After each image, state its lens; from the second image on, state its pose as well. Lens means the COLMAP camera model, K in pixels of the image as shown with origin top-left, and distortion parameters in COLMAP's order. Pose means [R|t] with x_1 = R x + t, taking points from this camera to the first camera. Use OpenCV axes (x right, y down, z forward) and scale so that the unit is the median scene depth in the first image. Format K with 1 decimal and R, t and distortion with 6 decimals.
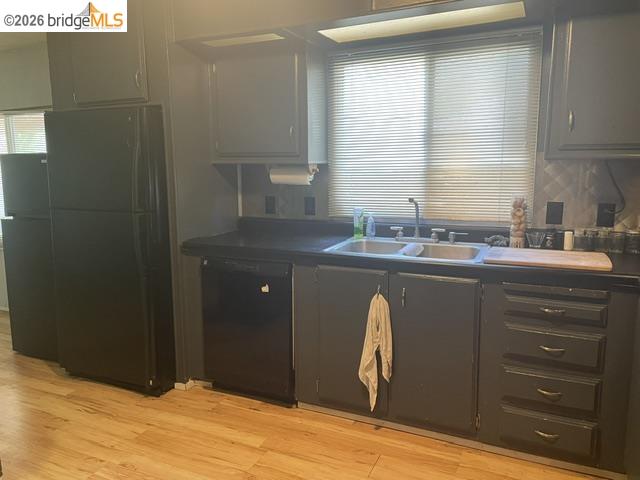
lens RADIAL K [[479.1, 0, 316.5], [0, 479.1, 237.2], [0, 0, 1]] dist [0.088048, -0.131451]
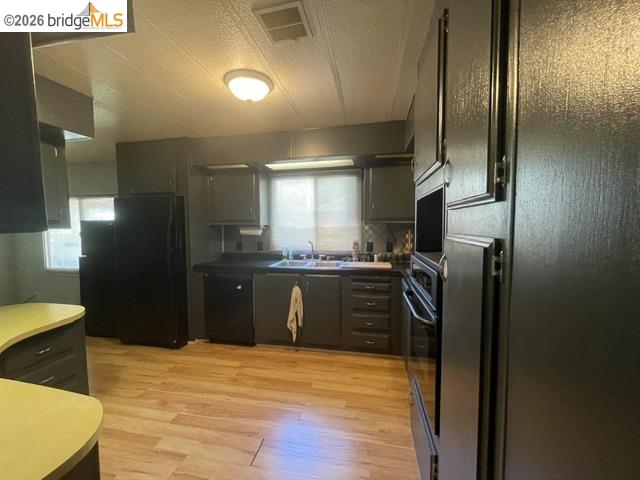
lens RADIAL K [[258.3, 0, 321.3], [0, 258.3, 238.8], [0, 0, 1]] dist [-0.000077, -0.000228]
pose [[0.970207, -0.010194, 0.242062, -0.034197], [0.034647, 0.994683, -0.096977, 0.024542], [-0.239786, 0.102475, 0.965402, -0.139775]]
